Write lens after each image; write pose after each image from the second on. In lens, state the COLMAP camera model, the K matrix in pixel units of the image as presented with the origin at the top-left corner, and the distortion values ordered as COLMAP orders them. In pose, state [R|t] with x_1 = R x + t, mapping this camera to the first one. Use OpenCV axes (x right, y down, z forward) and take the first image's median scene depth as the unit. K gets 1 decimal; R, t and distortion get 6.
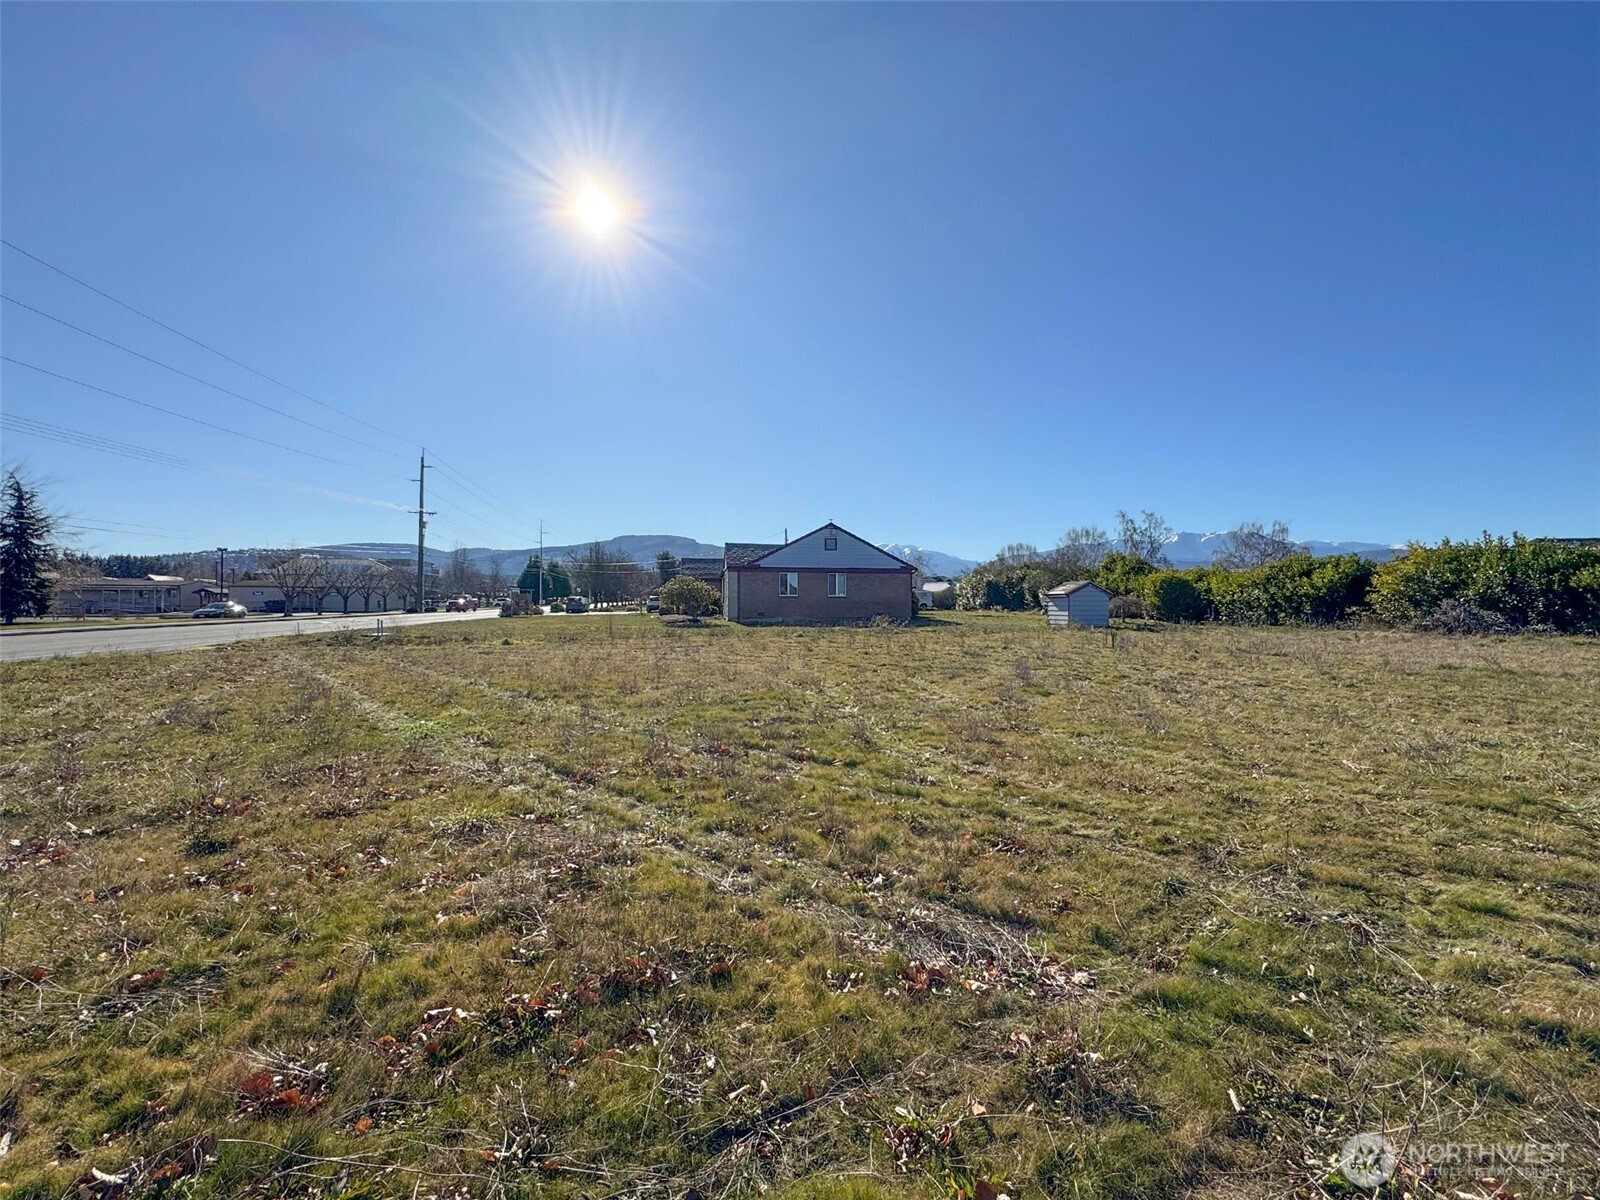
lens RADIAL K [[706.9, 0, 846.3], [0, 706.9, 601.8], [0, 0, 1]] dist [0.002325, 0.001419]
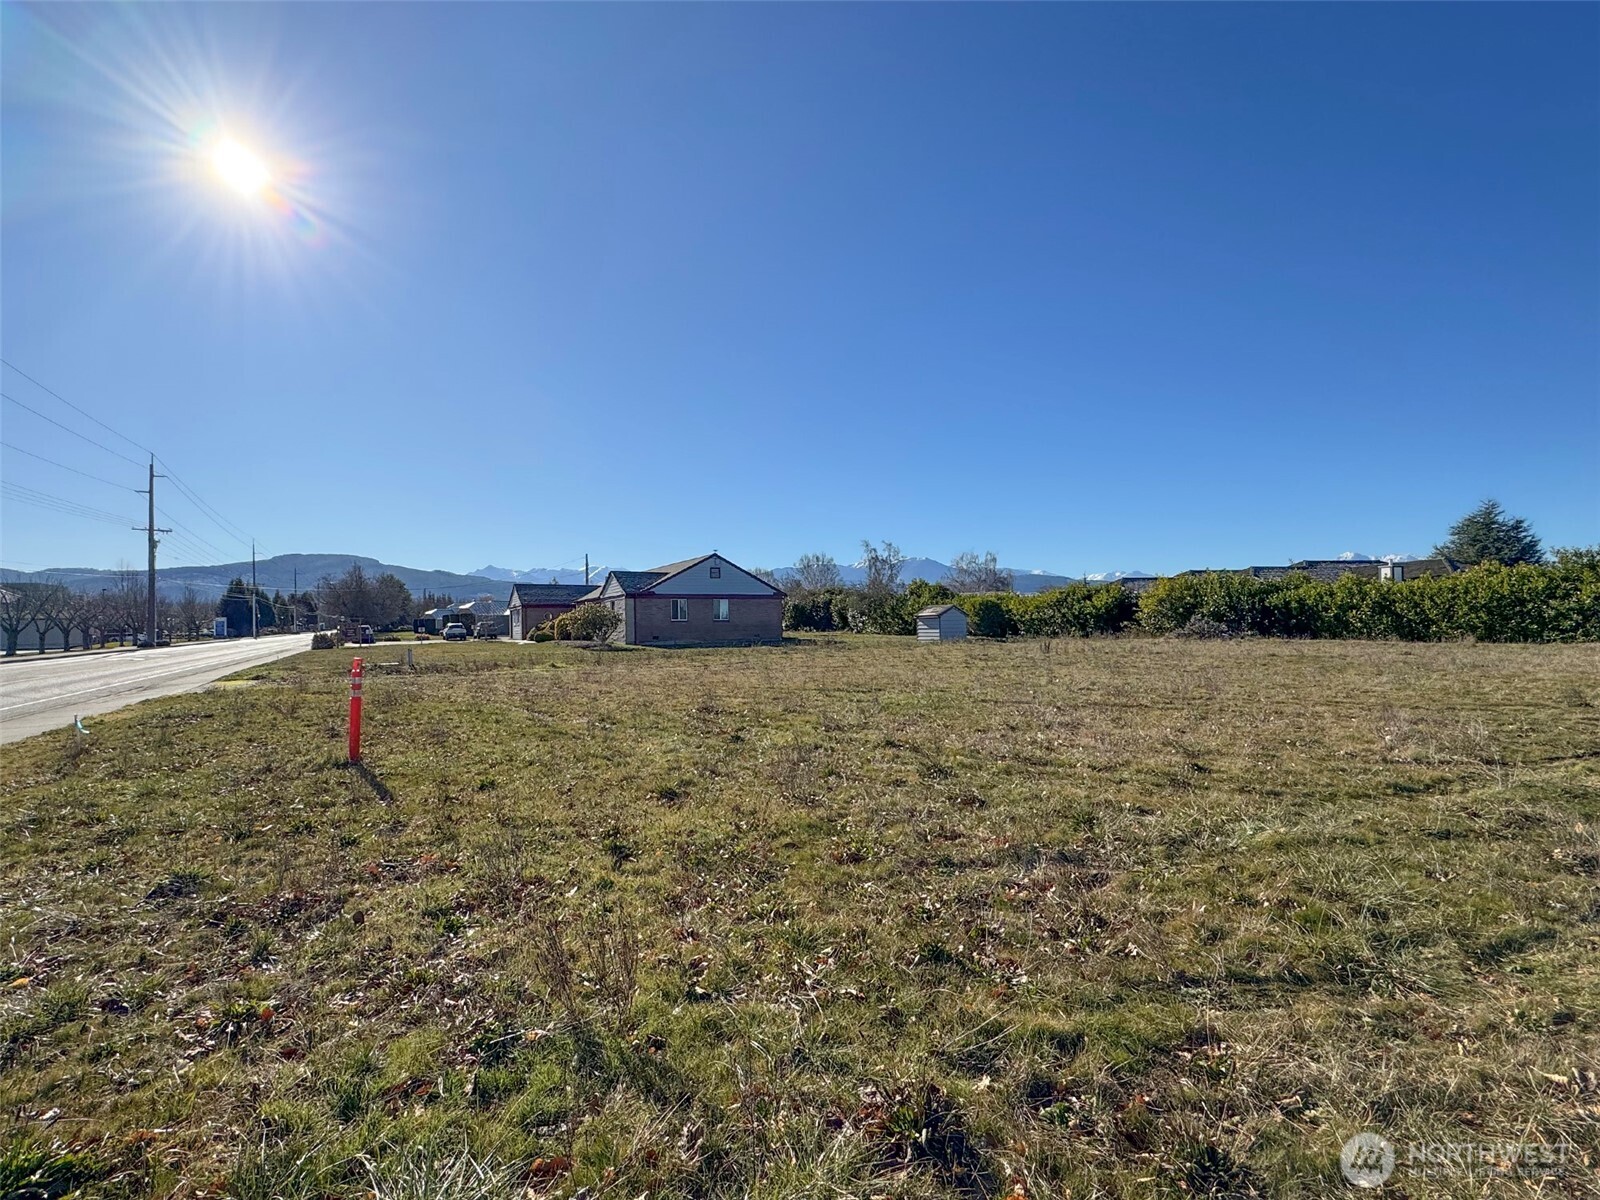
lens RADIAL K [[706.9, 0, 788.6], [0, 706.9, 611.3], [0, 0, 1]] dist [0.002325, 0.001419]
pose [[0.951649, -0.011303, 0.306980, -0.249613], [0.017261, 0.999712, -0.016699, -0.001108], [-0.306703, 0.021190, 0.951569, -0.082761]]
